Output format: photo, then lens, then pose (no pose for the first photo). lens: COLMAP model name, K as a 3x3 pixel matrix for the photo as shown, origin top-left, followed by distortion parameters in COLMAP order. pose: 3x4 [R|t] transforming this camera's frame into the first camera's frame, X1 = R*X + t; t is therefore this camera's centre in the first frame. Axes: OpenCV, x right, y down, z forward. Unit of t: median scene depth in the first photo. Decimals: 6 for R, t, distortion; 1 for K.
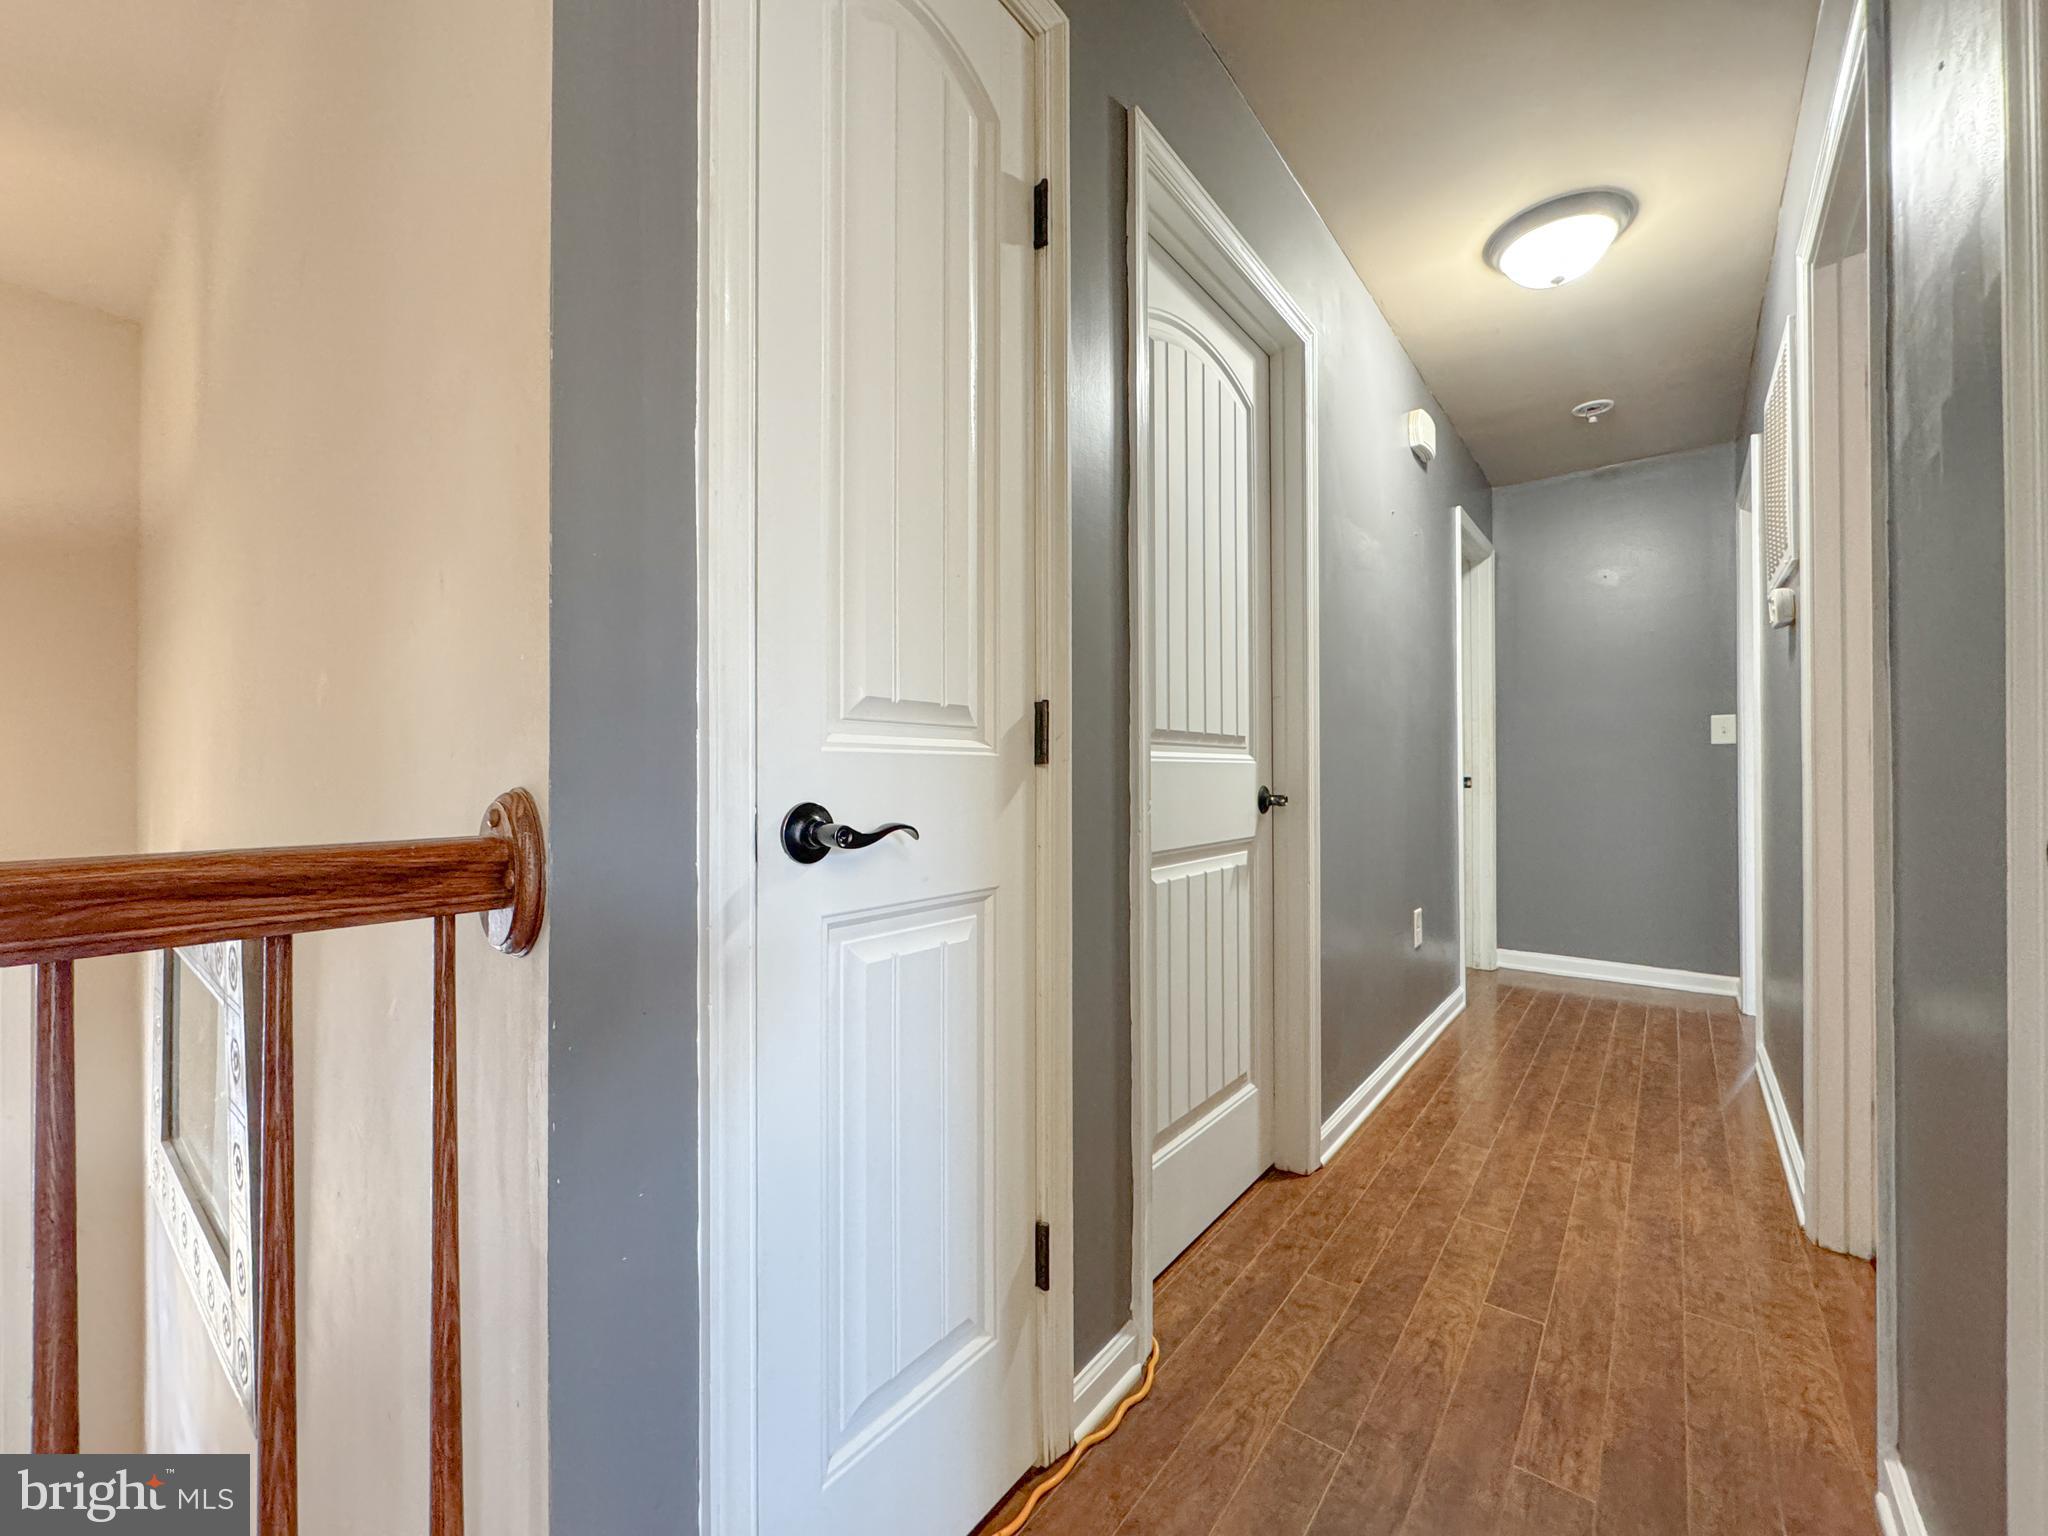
lens RADIAL K [[825.8, 0, 1016.3], [0, 825.8, 767.8], [0, 0, 1]] dist [-0.001275, -0.000171]
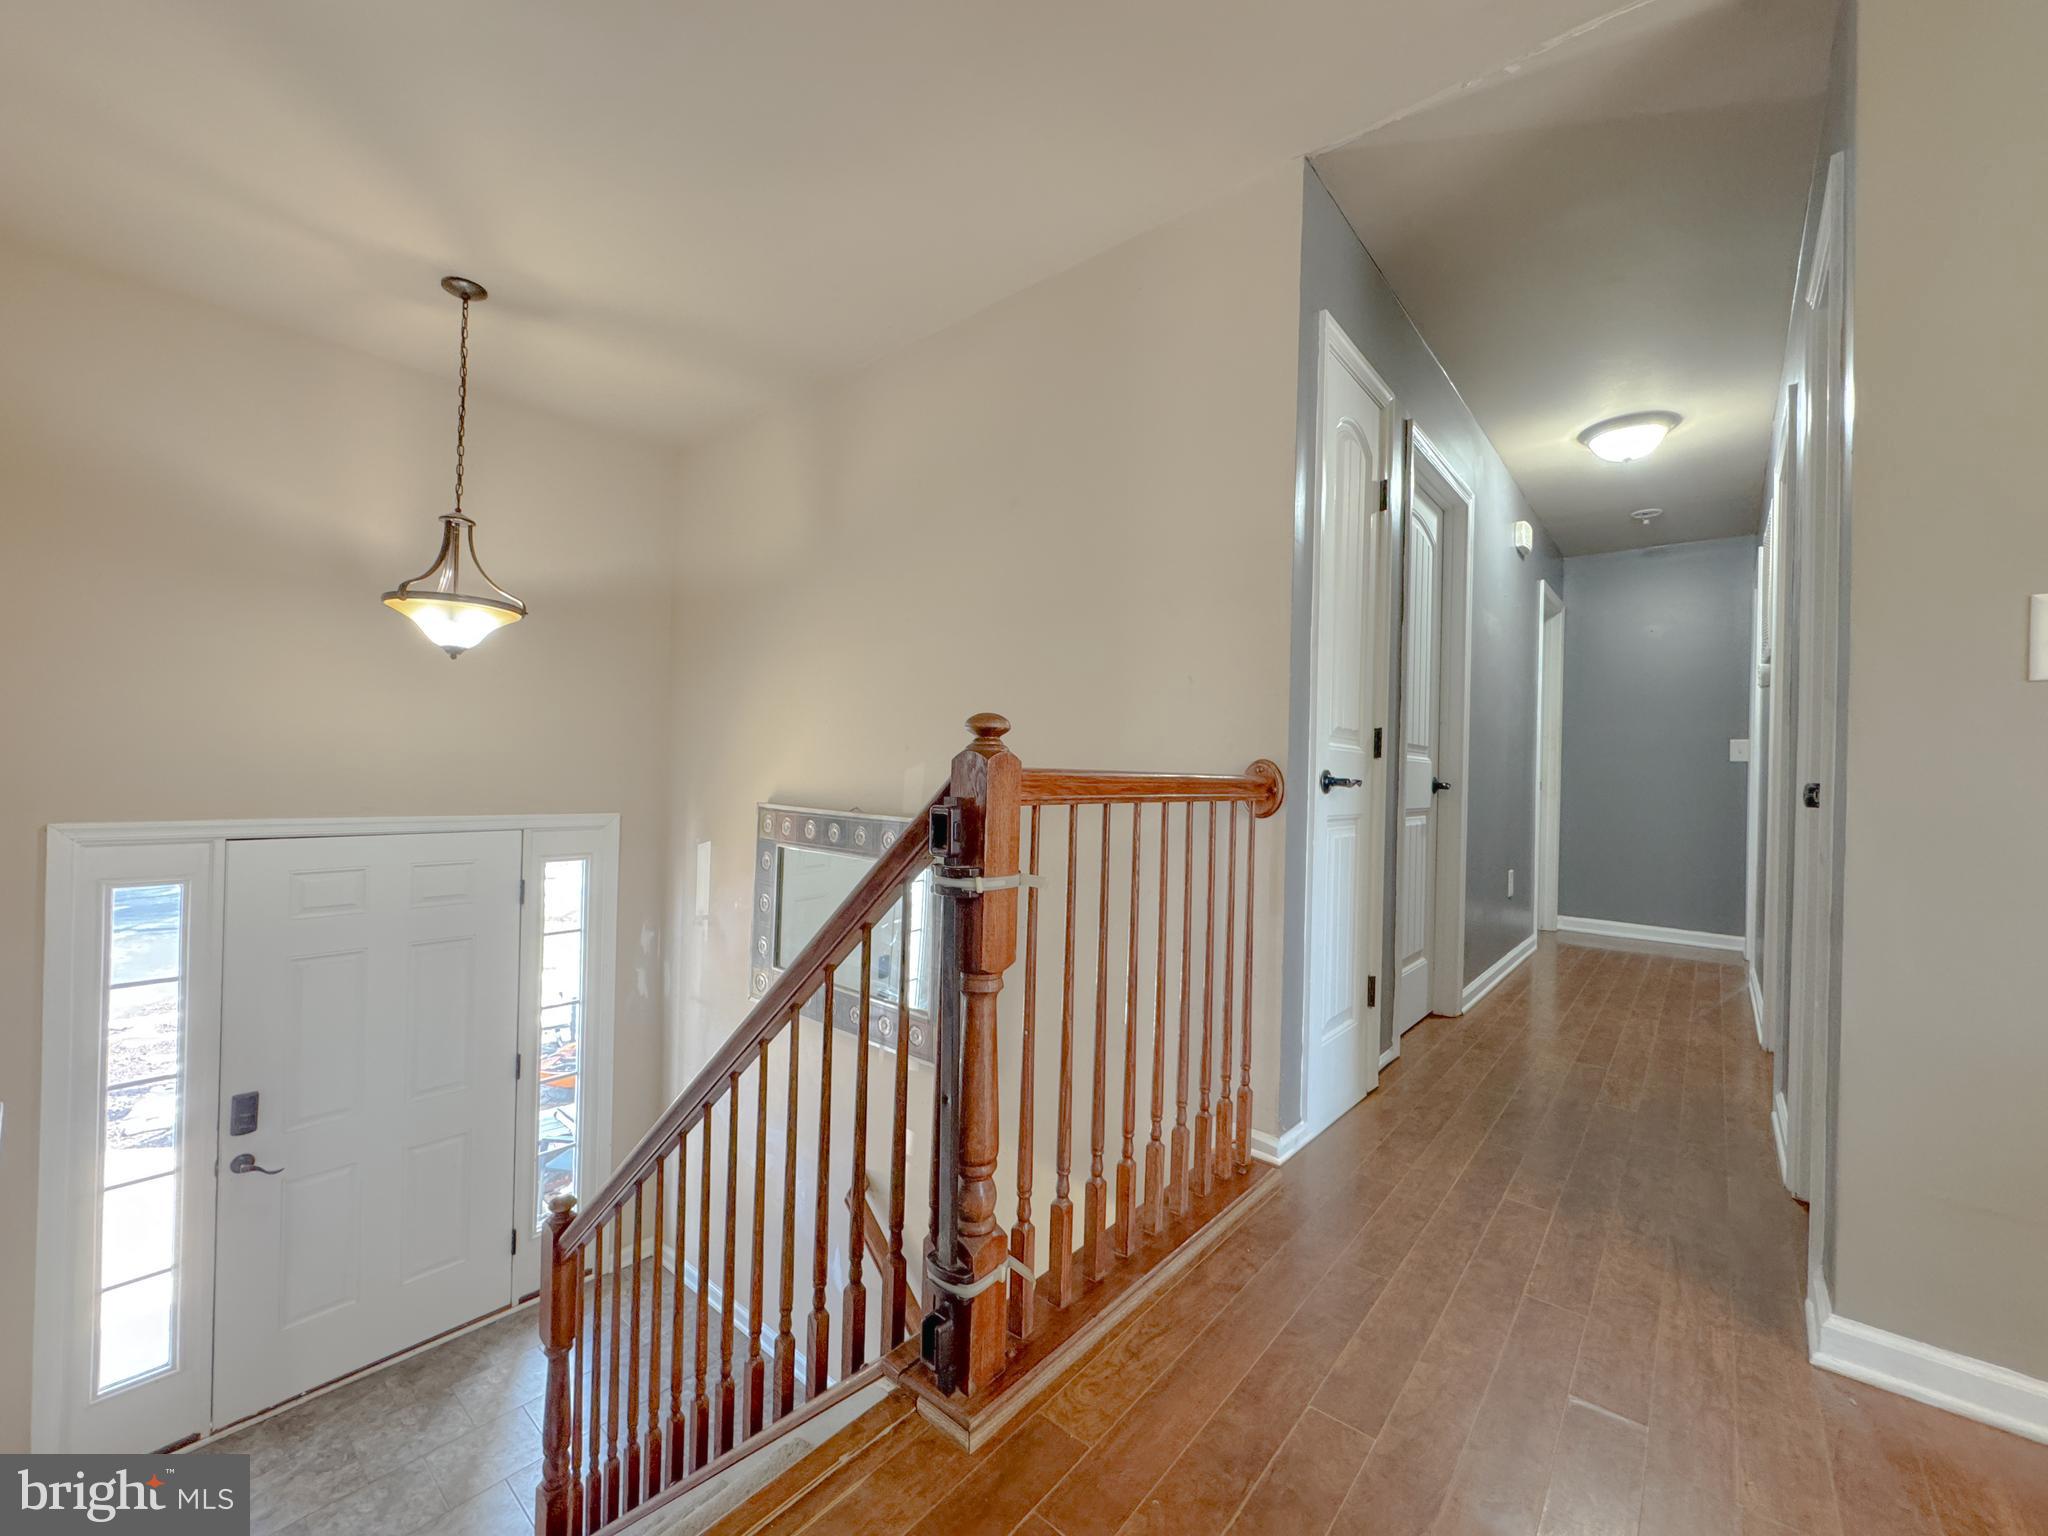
lens RADIAL K [[811.1, 0, 1024.0], [0, 811.1, 768.0], [0, 0, 1]] dist [-0.005649, -0.000135]
pose [[0.998993, 0.029182, -0.034093, -0.320099], [-0.029187, 0.999574, 0.000349, 0.019177], [0.034089, 0.000646, 0.999419, -0.437647]]
